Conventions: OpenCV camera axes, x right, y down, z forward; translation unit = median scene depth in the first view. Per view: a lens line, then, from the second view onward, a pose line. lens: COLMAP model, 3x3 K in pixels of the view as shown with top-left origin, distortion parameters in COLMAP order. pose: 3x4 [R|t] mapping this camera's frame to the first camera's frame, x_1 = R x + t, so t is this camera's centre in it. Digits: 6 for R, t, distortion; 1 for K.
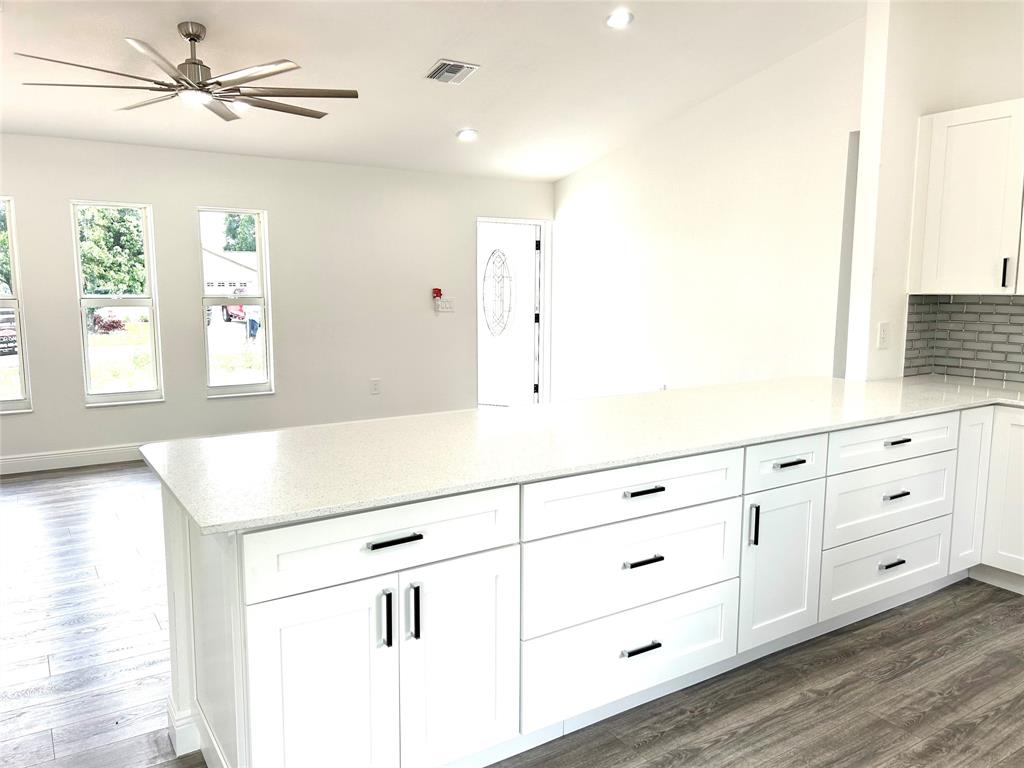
lens RADIAL K [[766.2, 0, 505.9], [0, 766.2, 389.2], [0, 0, 1]] dist [0.084059, -0.112623]
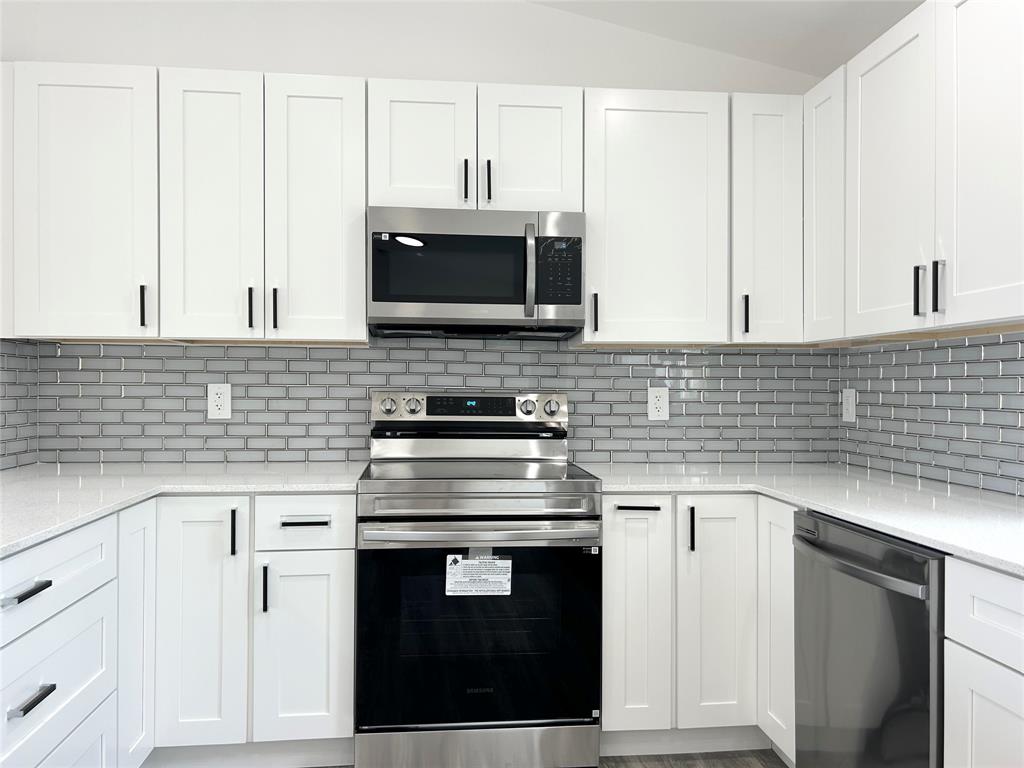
lens RADIAL K [[766.2, 0, 505.9], [0, 766.2, 389.2], [0, 0, 1]] dist [0.084059, -0.112623]
pose [[0.454731, -0.002765, 0.890625, 0.151885], [0.118351, 0.991314, -0.057349, 0.002494], [-0.882730, 0.131485, 0.451108, 0.367357]]
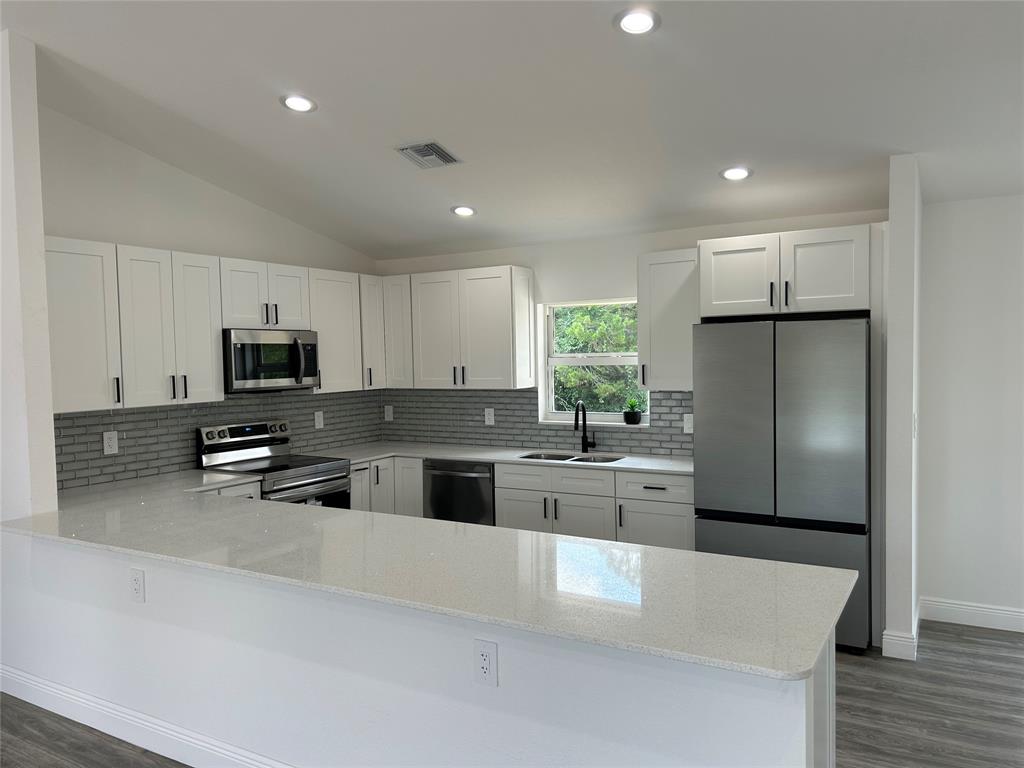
lens RADIAL K [[766.2, 0, 505.9], [0, 766.2, 389.2], [0, 0, 1]] dist [0.084059, -0.112623]
pose [[-0.447117, -0.033343, 0.893854, -0.580645], [0.139348, 0.984508, 0.106429, -0.173755], [-0.883554, 0.172143, -0.435544, 0.894047]]
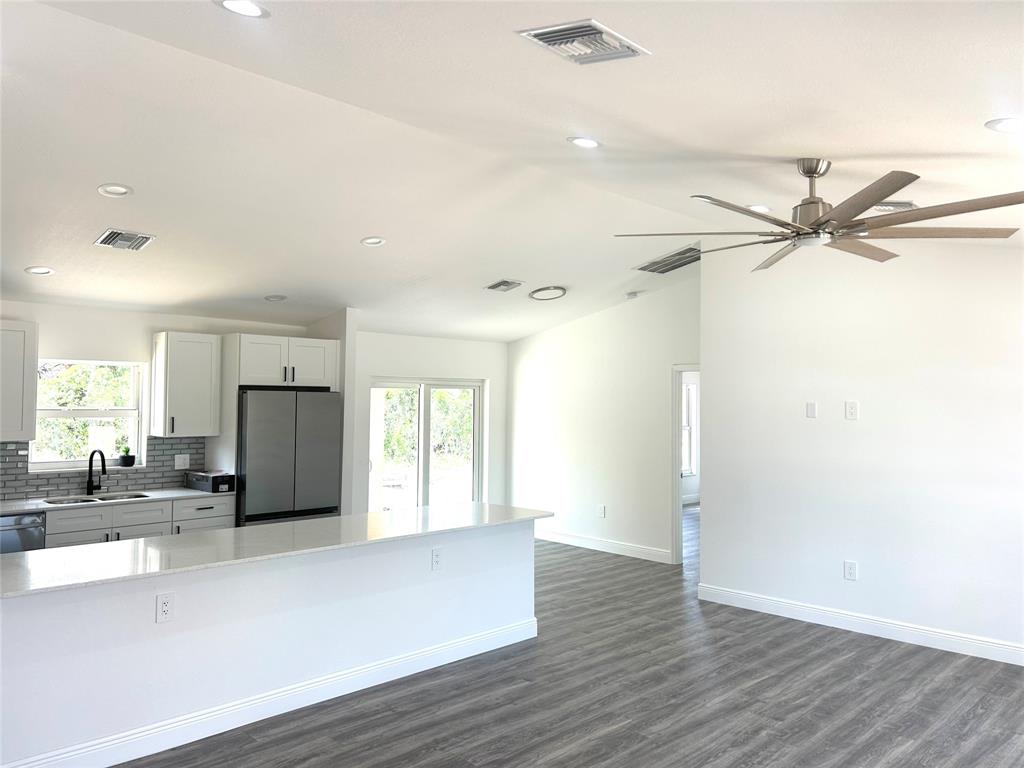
lens RADIAL K [[772.0, 0, 517.4], [0, 772.0, 370.3], [0, 0, 1]] dist [0.066889, -0.093992]
pose [[-0.975288, -0.021122, -0.219924, 0.087977], [-0.043004, 0.994530, 0.095190, -0.334039], [0.216710, 0.102296, -0.970862, 1.882420]]
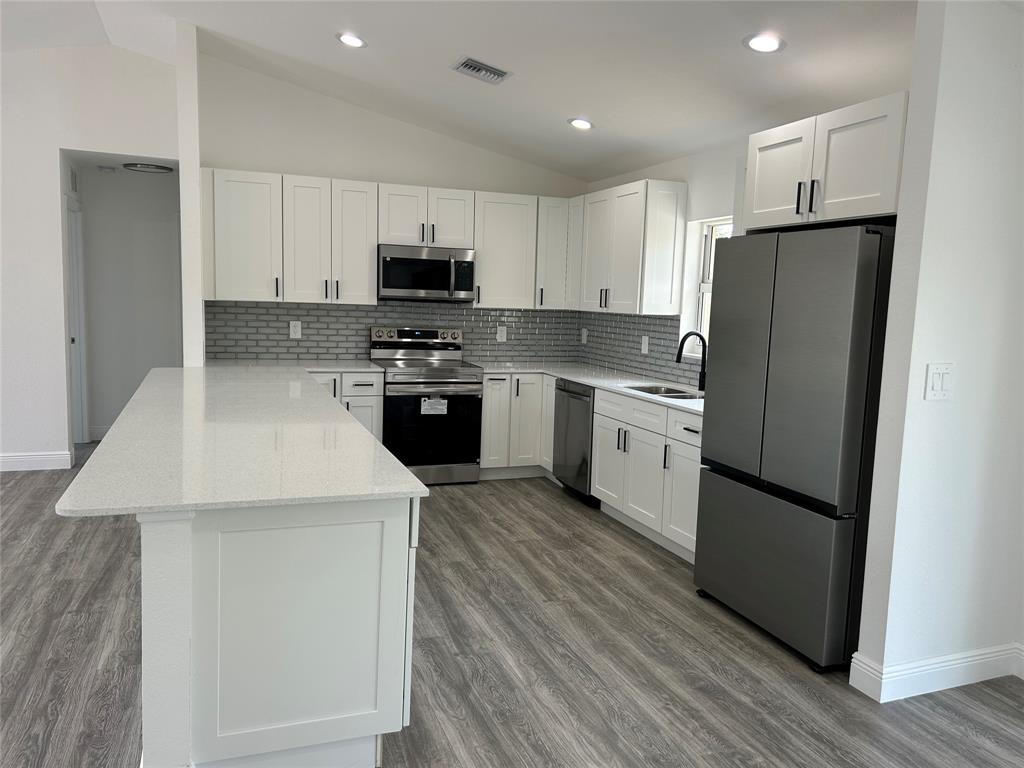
lens RADIAL K [[766.2, 0, 505.9], [0, 766.2, 389.2], [0, 0, 1]] dist [0.084059, -0.112623]
pose [[0.212714, -0.115325, 0.970285, -0.677152], [0.099735, 0.990387, 0.095849, -0.047253], [-0.972011, 0.076382, 0.222171, 0.220567]]
